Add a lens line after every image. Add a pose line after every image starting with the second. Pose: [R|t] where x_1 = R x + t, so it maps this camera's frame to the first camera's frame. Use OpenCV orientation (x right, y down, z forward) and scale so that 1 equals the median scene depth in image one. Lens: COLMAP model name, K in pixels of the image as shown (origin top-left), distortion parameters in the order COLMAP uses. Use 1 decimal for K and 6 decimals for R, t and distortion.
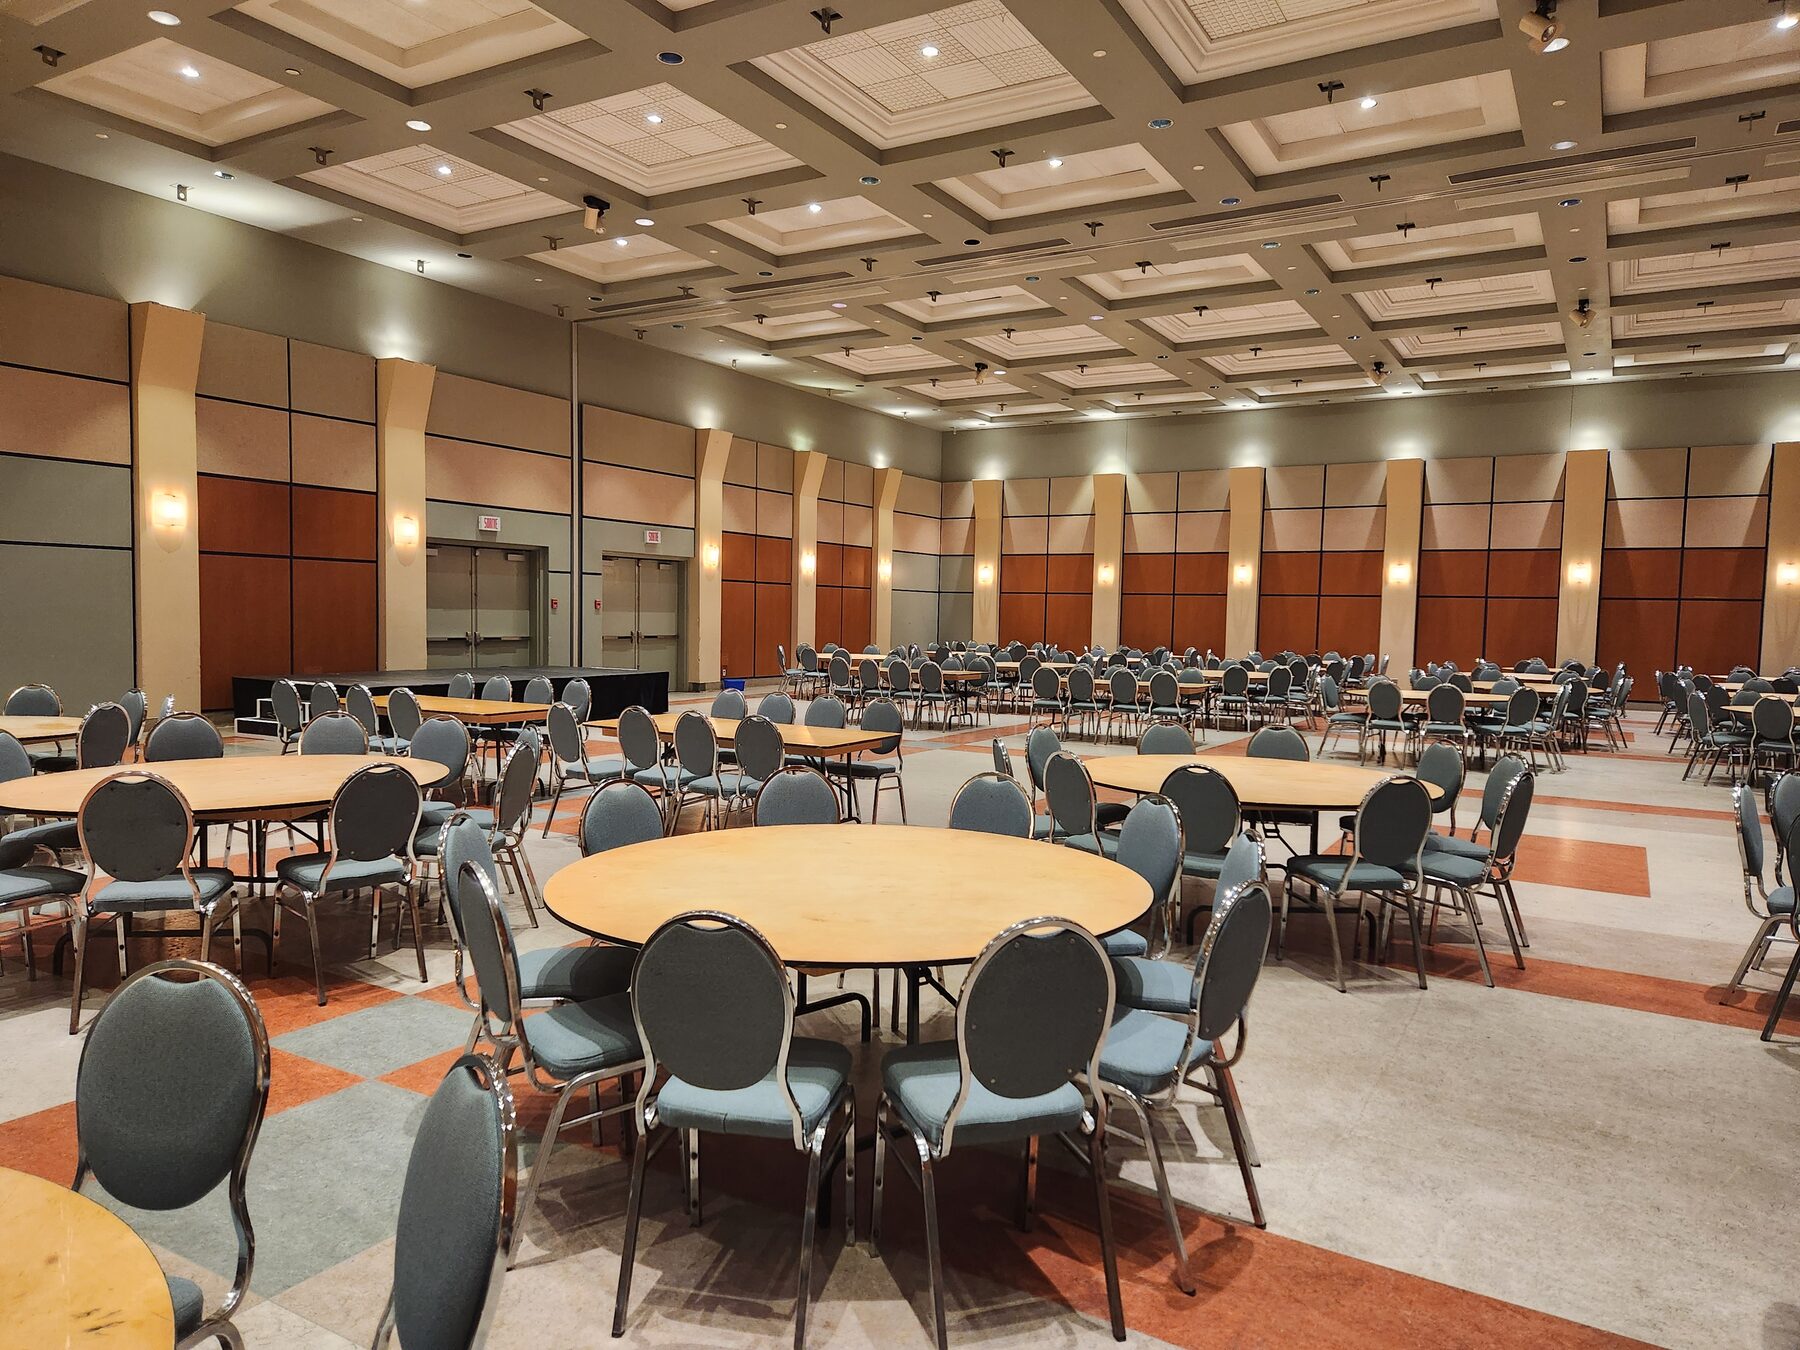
lens RADIAL K [[1202.4, 0, 900.0], [0, 1202.4, 675.0], [0, 0, 1]] dist [-0.000294, 0.000975]
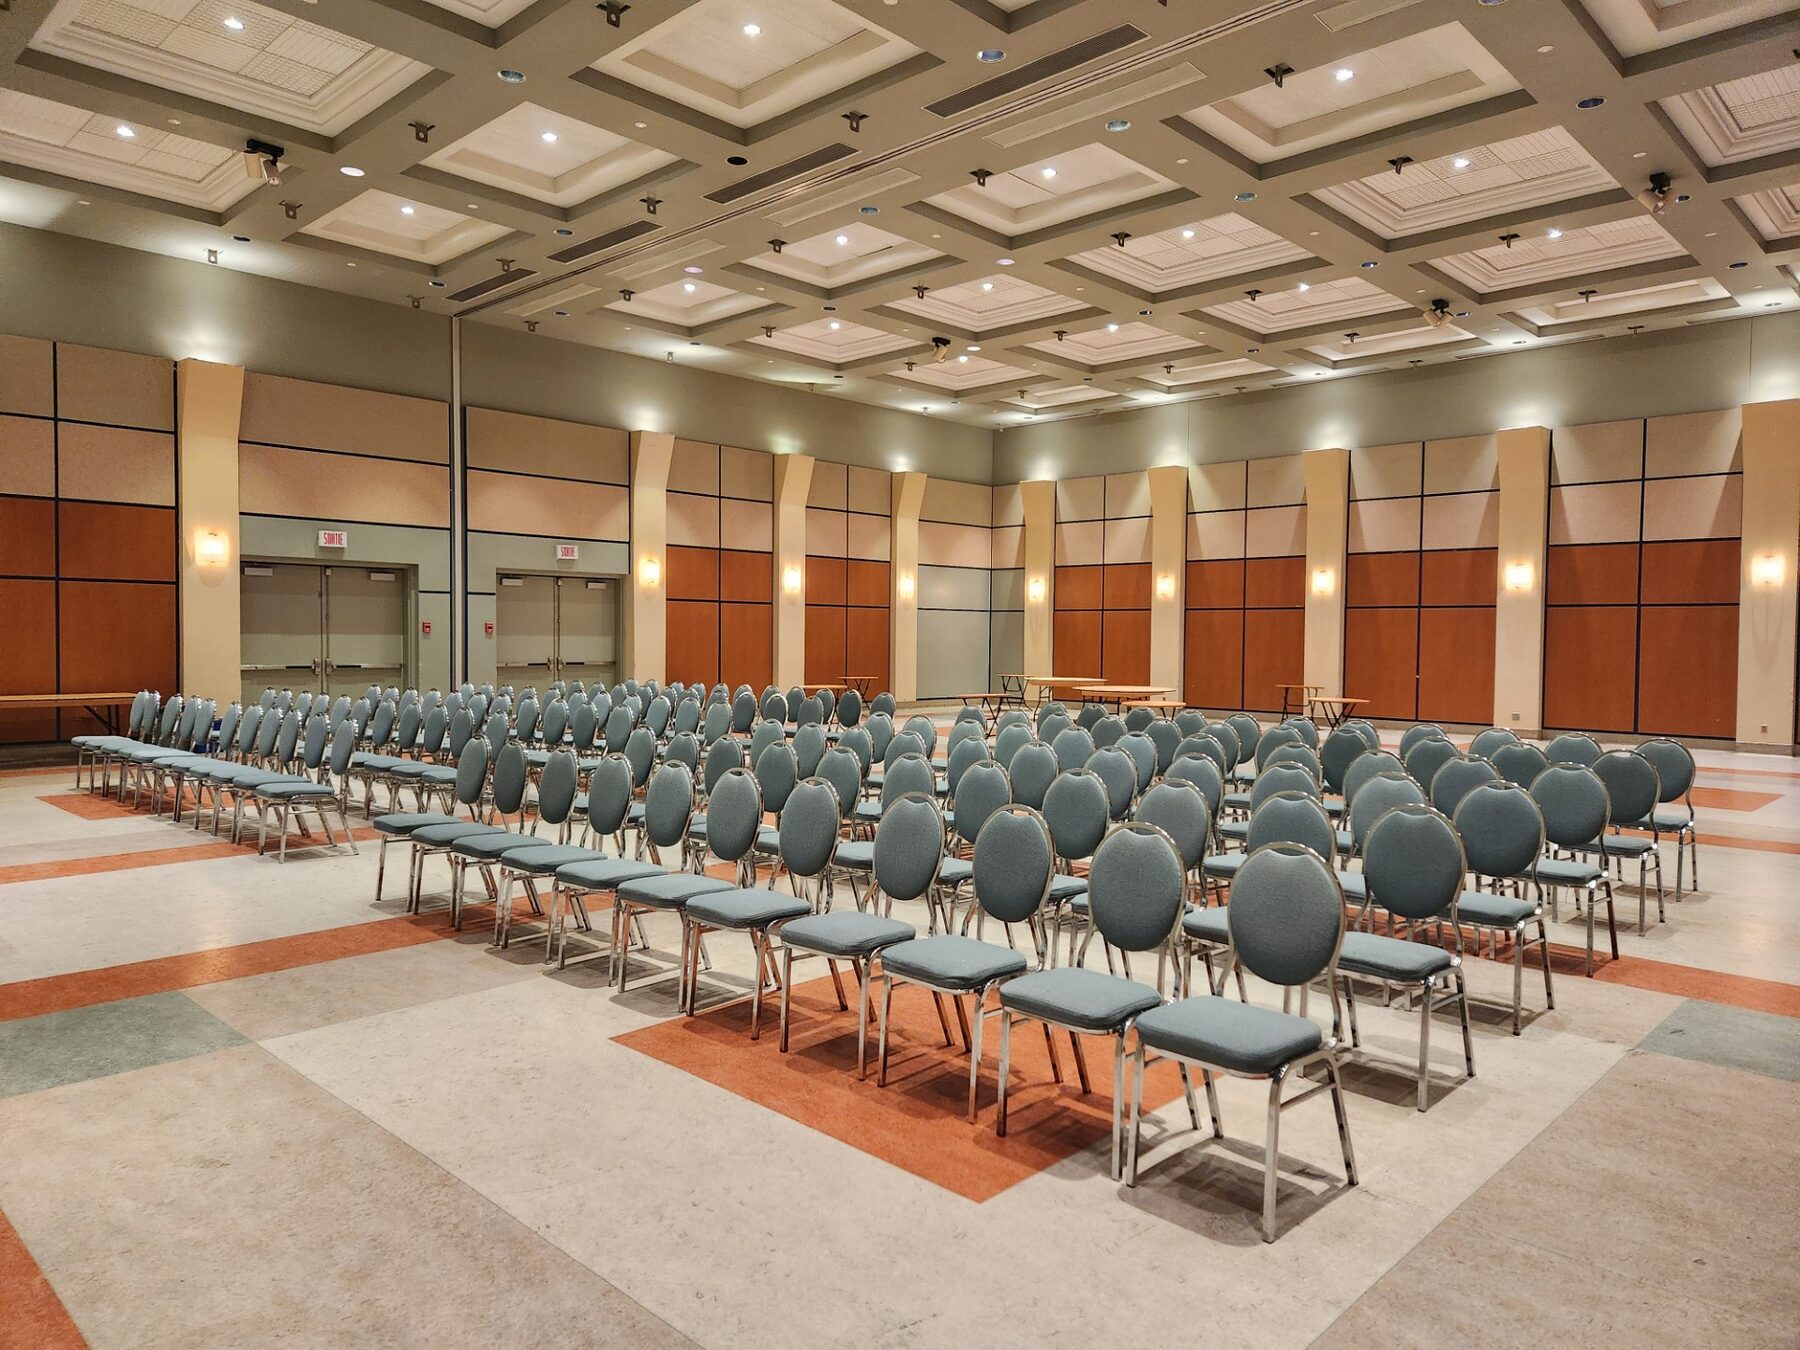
lens RADIAL K [[1189.4, 0, 900.0], [0, 1189.4, 675.0], [0, 0, 1]] dist [0.011117, -0.001698]
pose [[0.973674, -0.003003, -0.227926, 0.214036], [-0.001602, 0.999798, -0.020018, -0.004830], [0.227940, 0.019856, 0.973473, 0.170351]]
